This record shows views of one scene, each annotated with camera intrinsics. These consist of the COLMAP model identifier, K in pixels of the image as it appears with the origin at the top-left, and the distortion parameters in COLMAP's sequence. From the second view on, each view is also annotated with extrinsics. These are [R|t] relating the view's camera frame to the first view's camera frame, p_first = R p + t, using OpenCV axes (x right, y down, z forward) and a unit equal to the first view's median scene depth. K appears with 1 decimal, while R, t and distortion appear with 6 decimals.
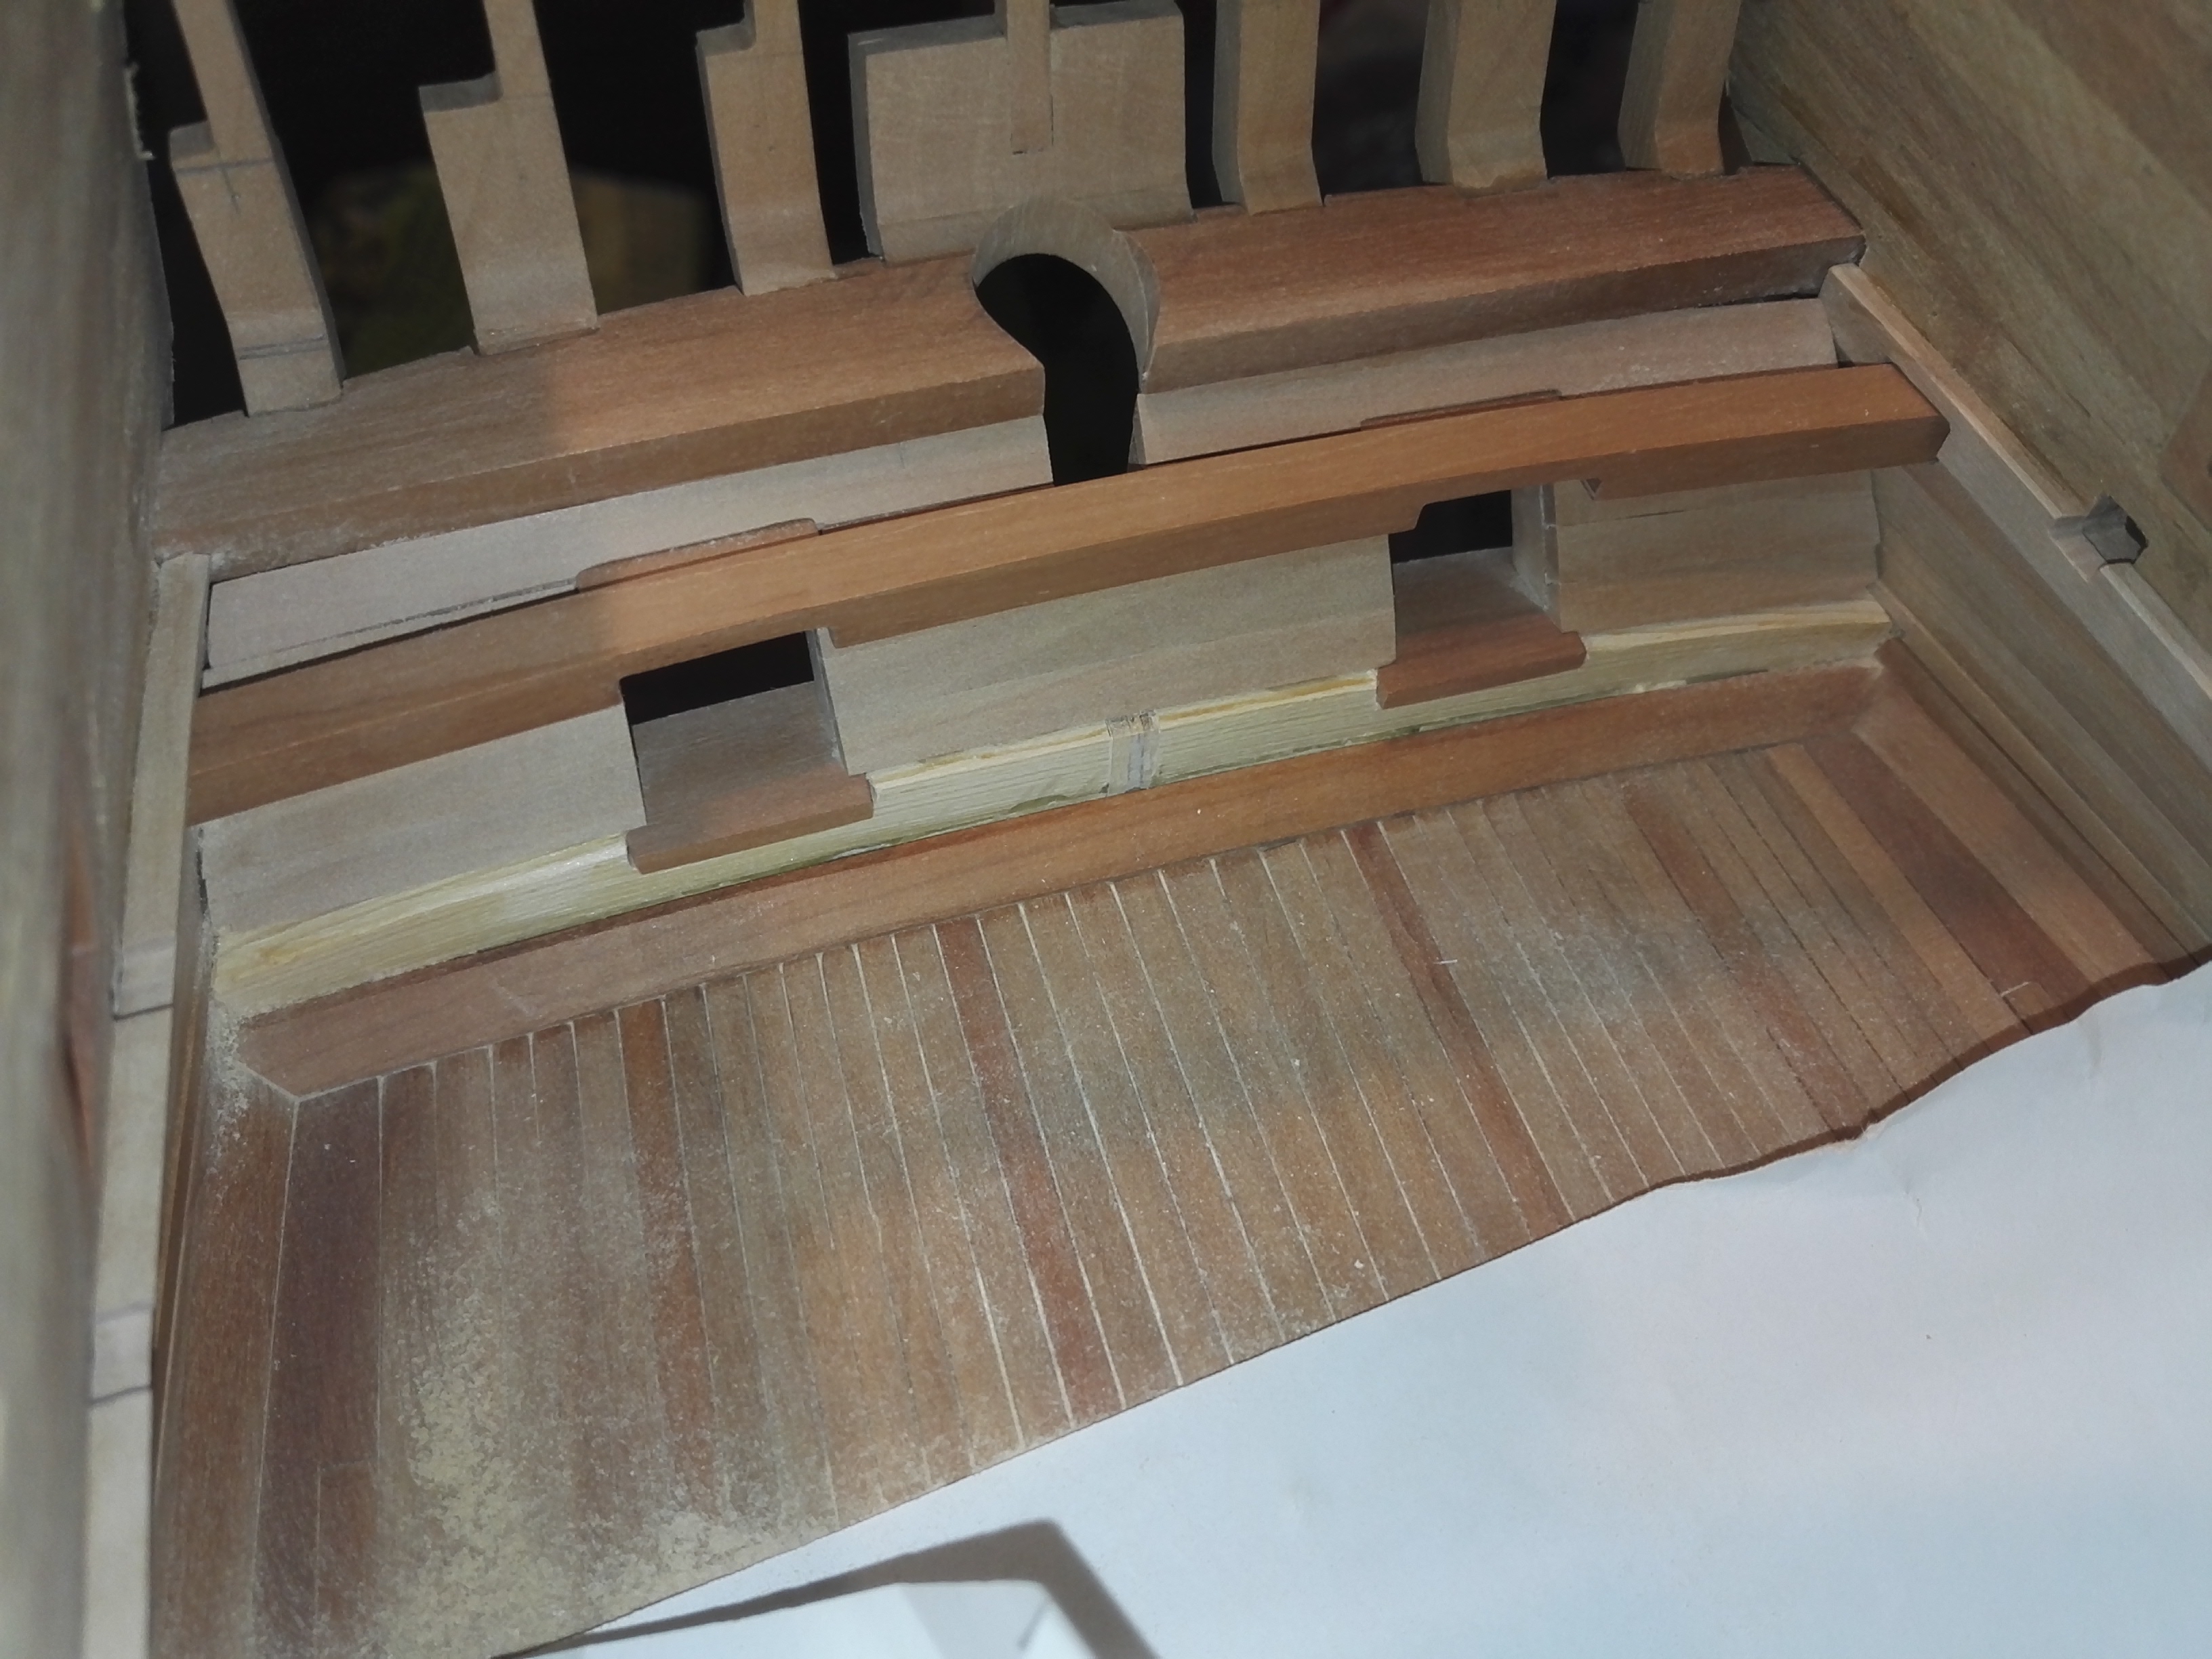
lens RADIAL K [[1787.7, 0, 1087.4], [0, 1787.7, 831.3], [0, 0, 1]] dist [0.015670, -0.025947]
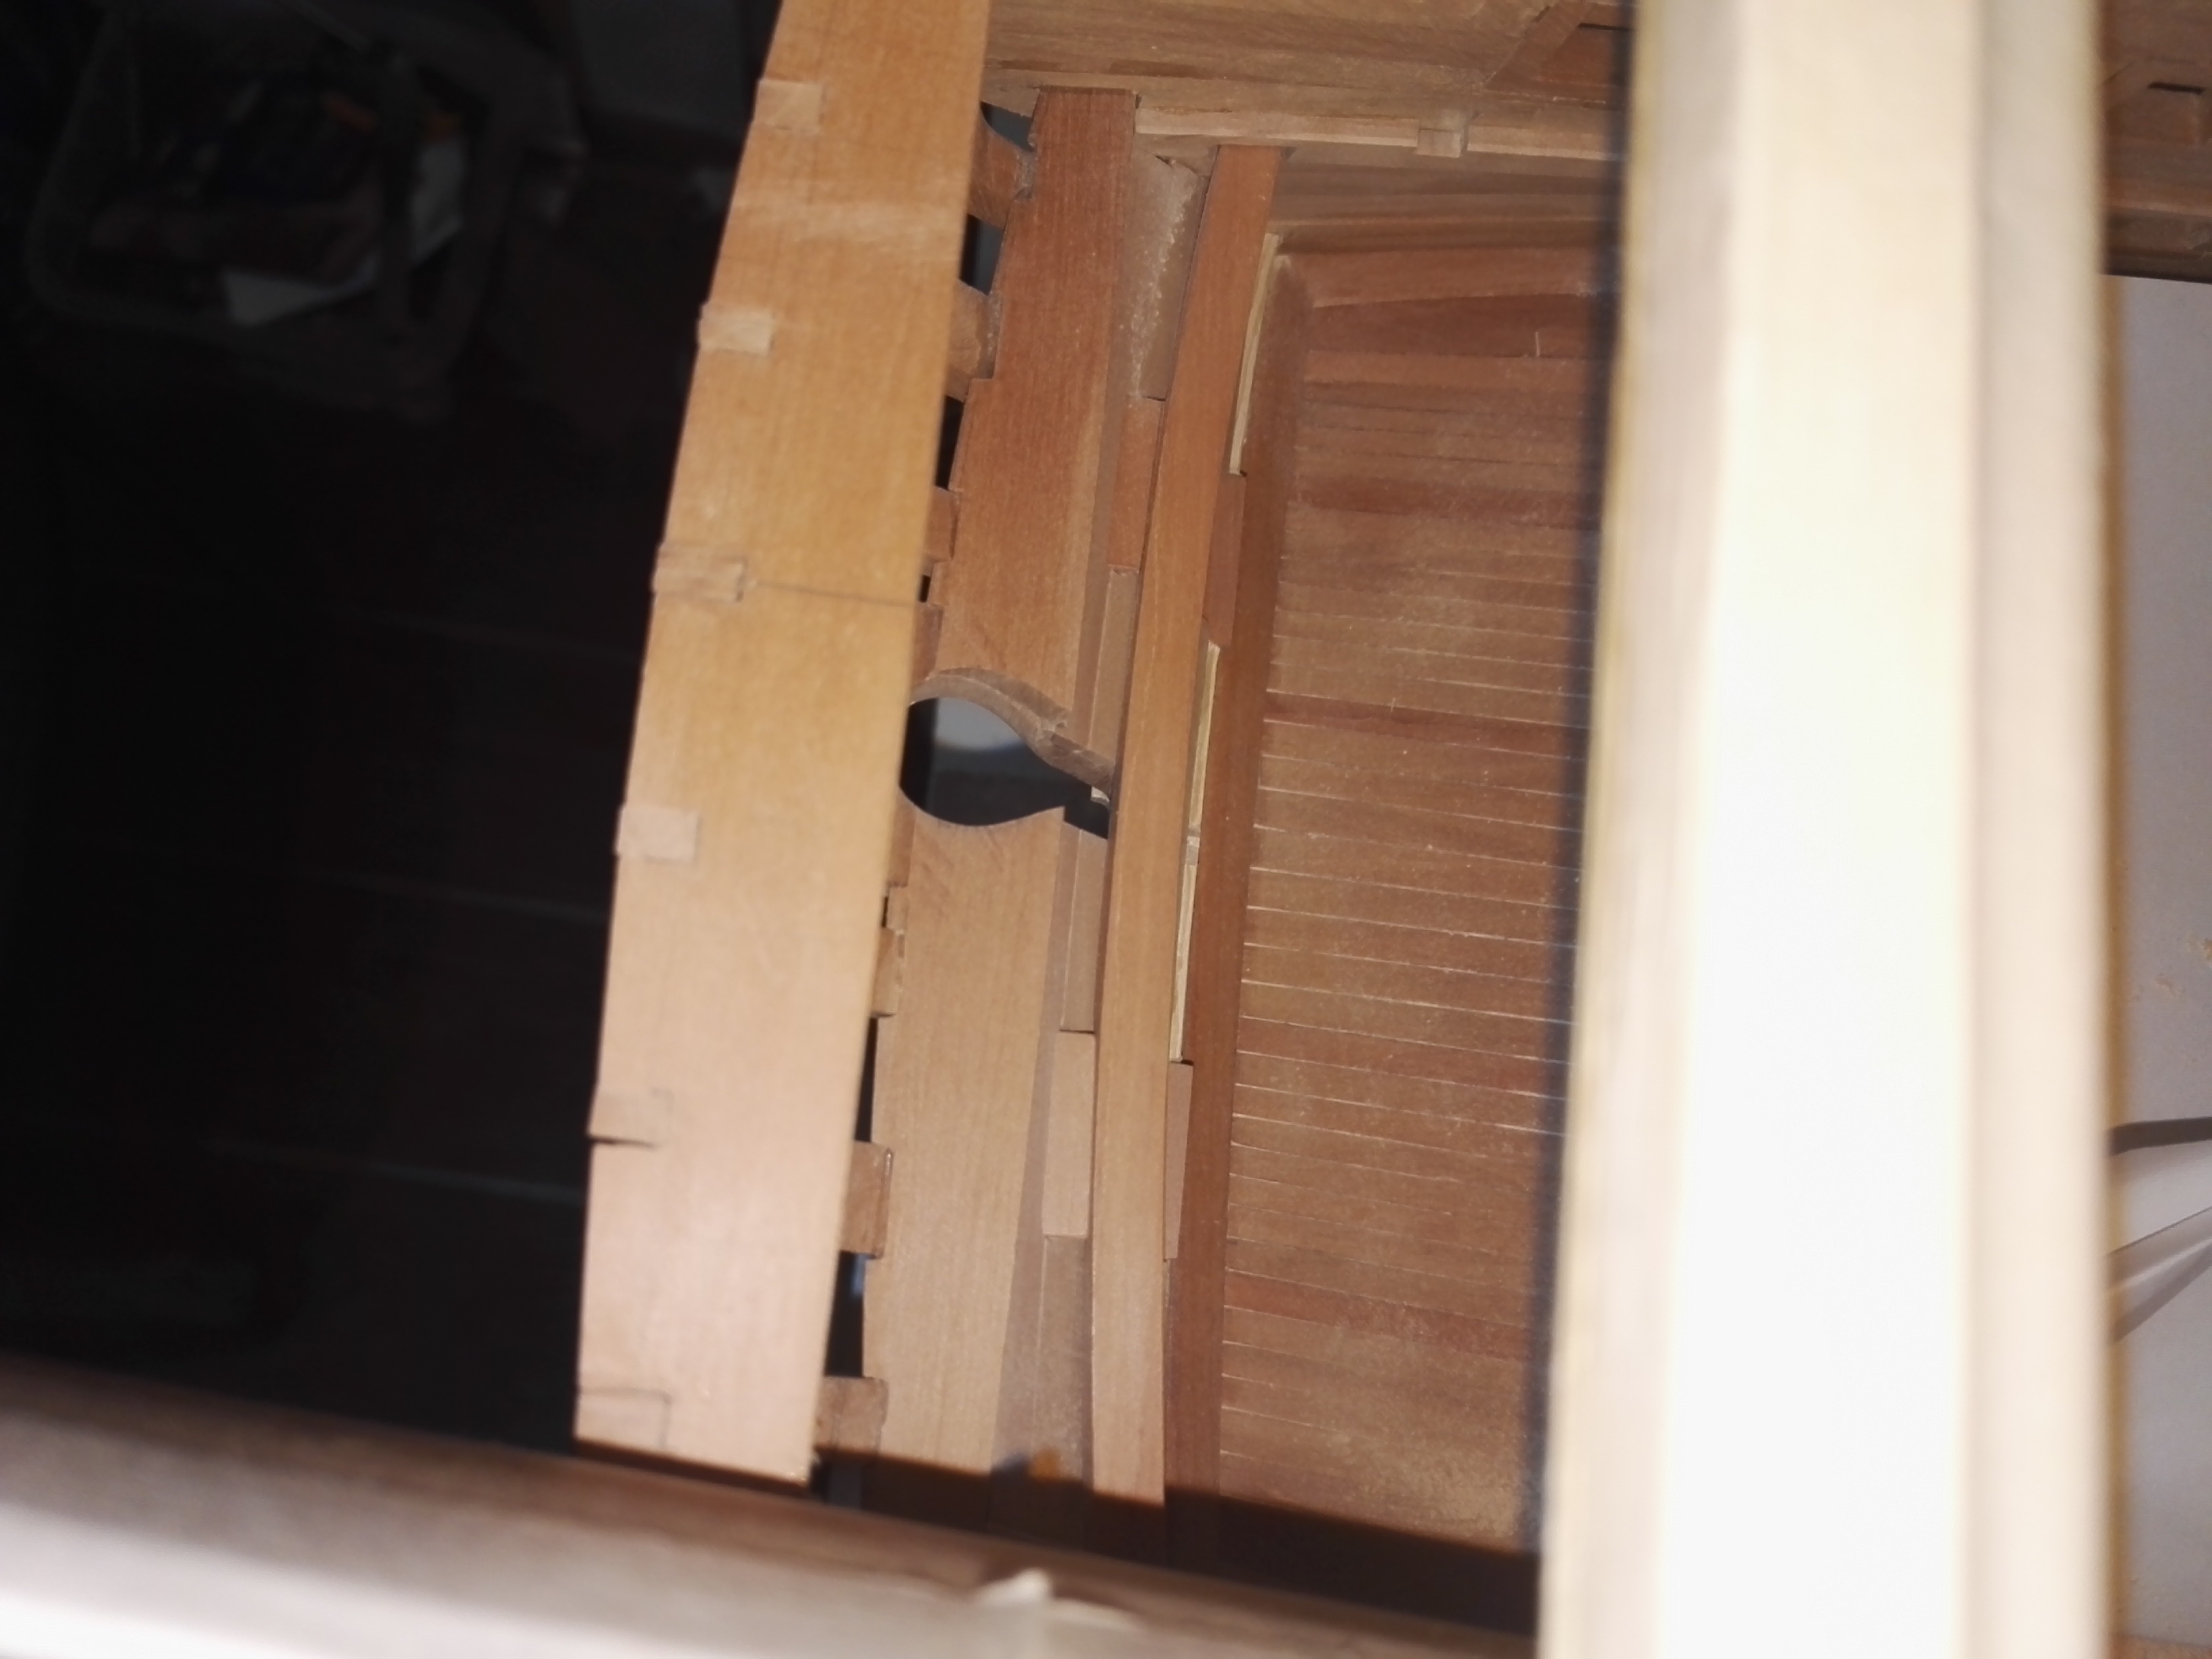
lens RADIAL K [[1787.7, 0, 1101.8], [0, 1787.7, 843.4], [0, 0, 1]] dist [0.015670, -0.025947]
pose [[0.410243, -0.895077, 0.174753, -0.234505], [0.730247, 0.437191, 0.524979, -0.815633], [-0.546297, -0.087756, 0.832981, 0.002500]]
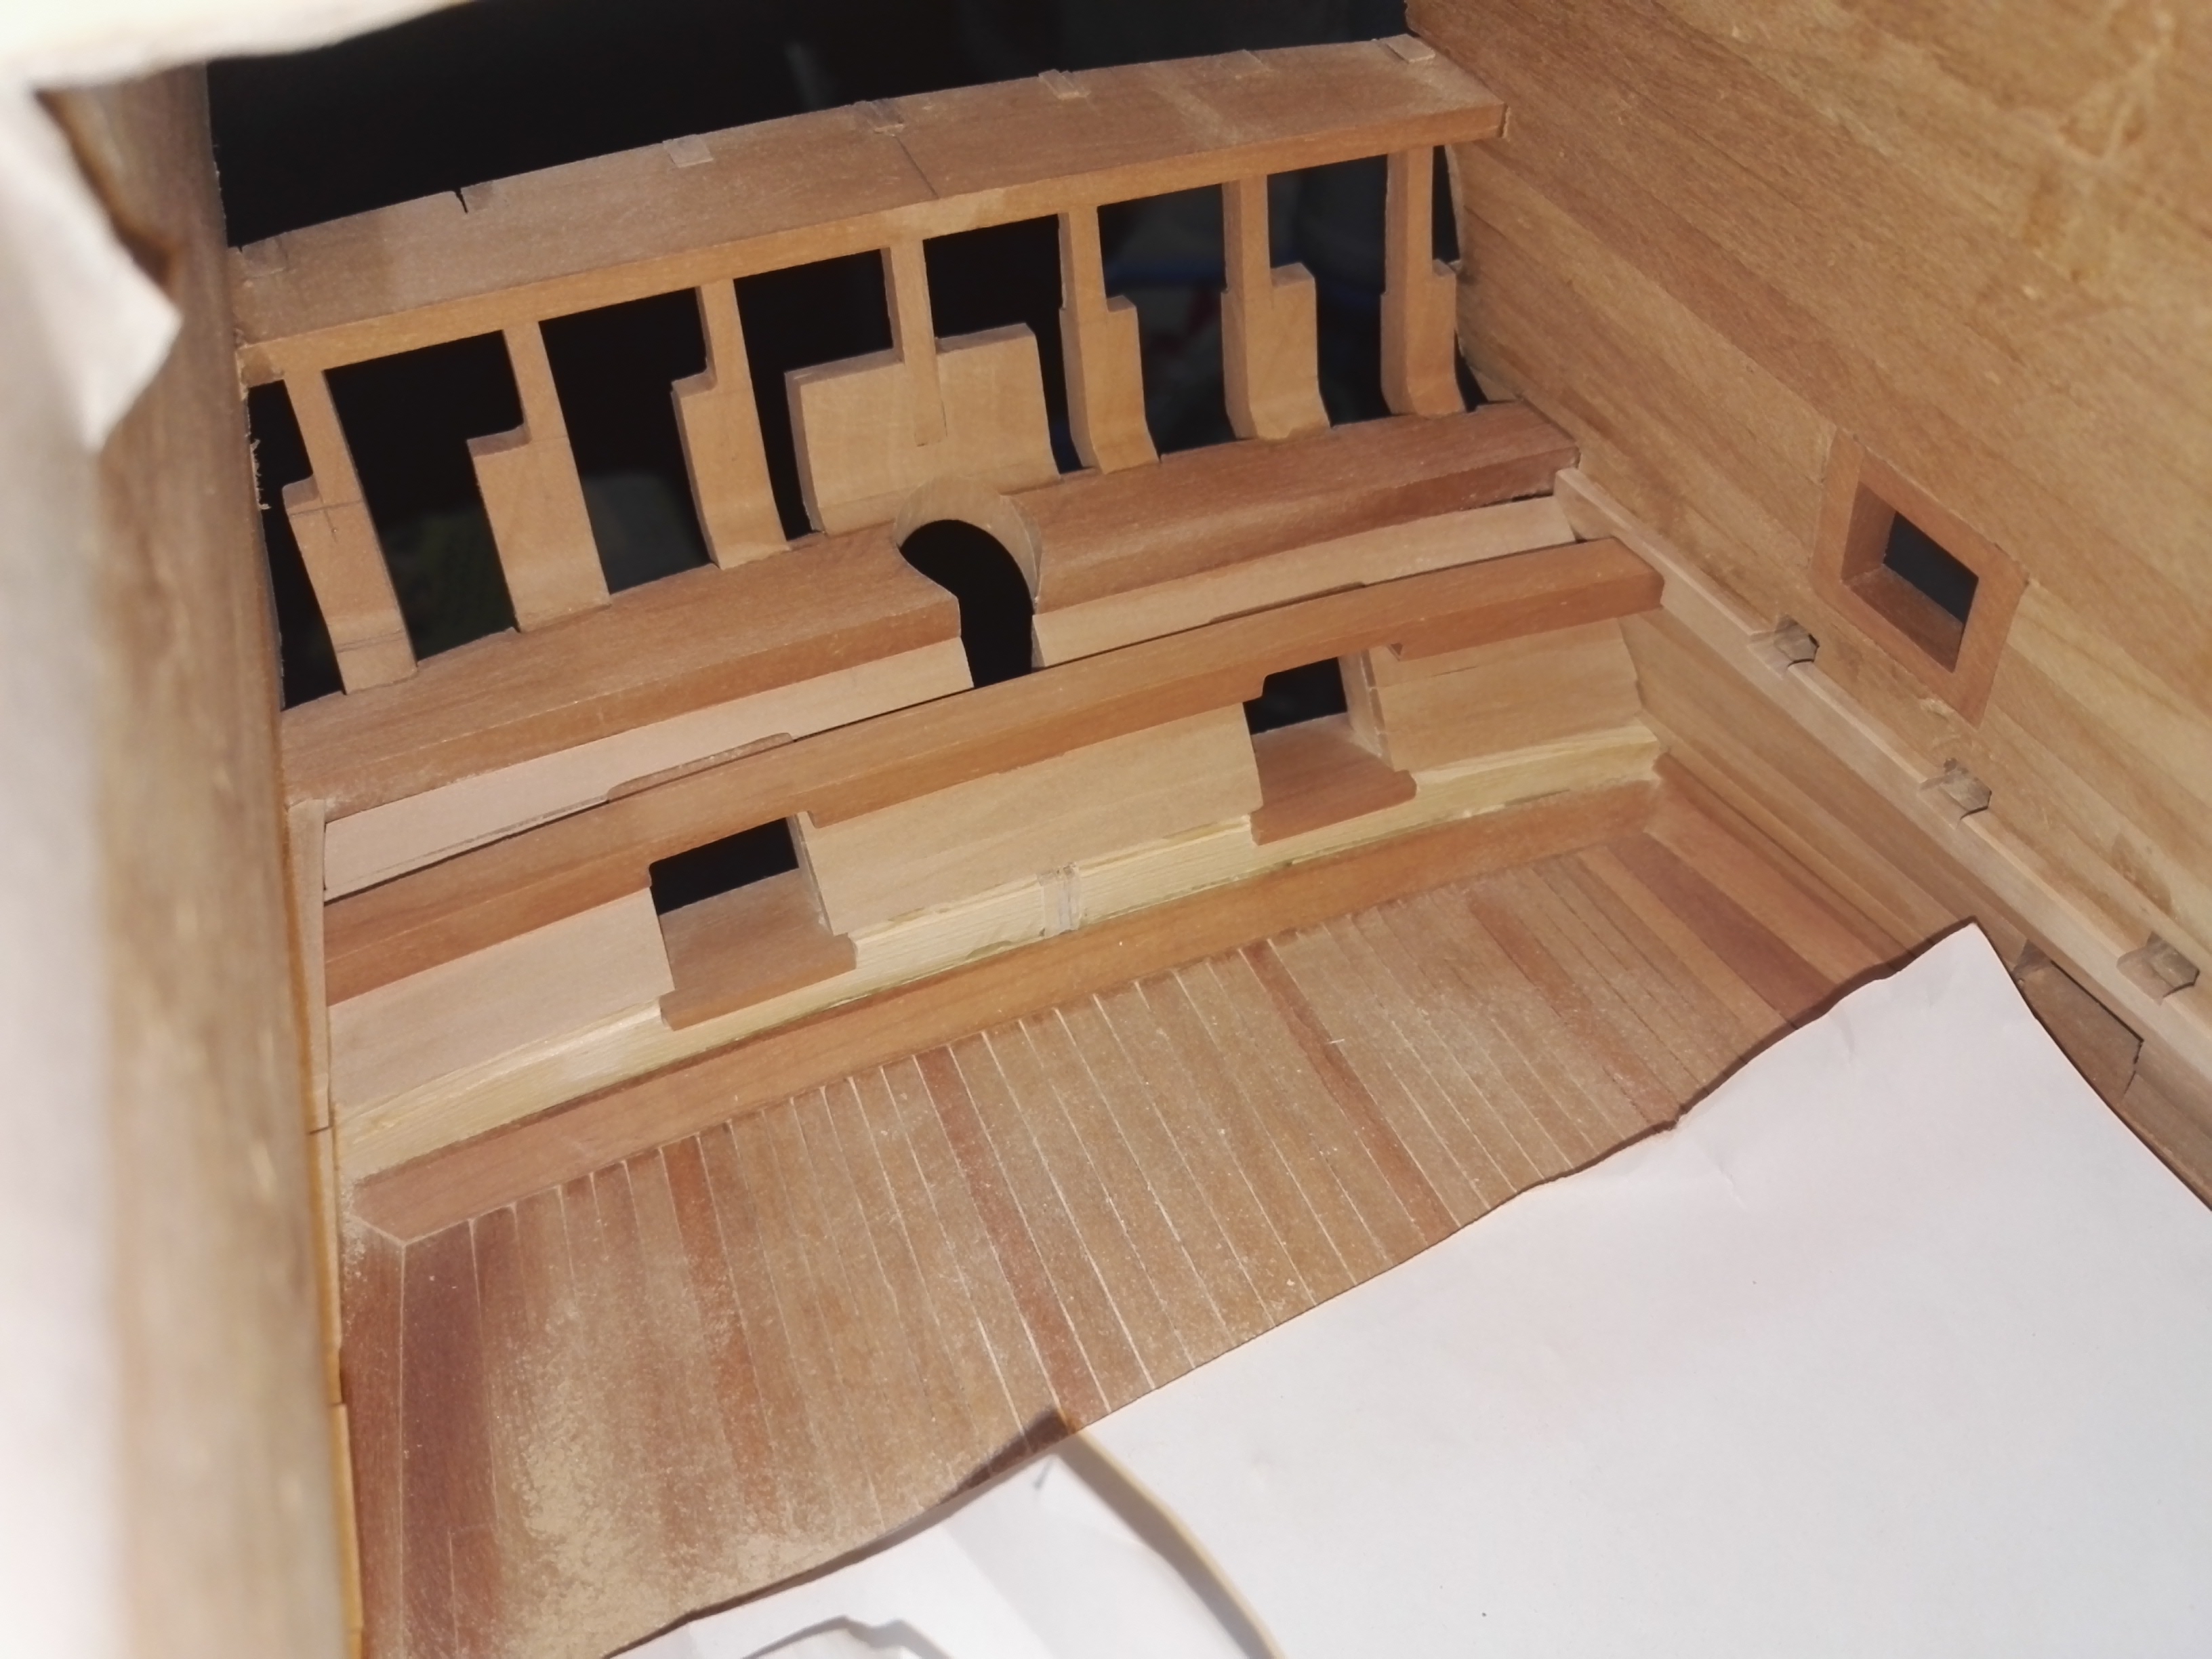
lens RADIAL K [[1787.7, 0, 1095.4], [0, 1787.7, 842.9], [0, 0, 1]] dist [0.015670, -0.025947]
pose [[0.993257, -0.108009, 0.042121, 0.001192], [0.113368, 0.980898, -0.158070, 0.126527], [-0.024244, 0.161779, 0.986529, -0.244779]]
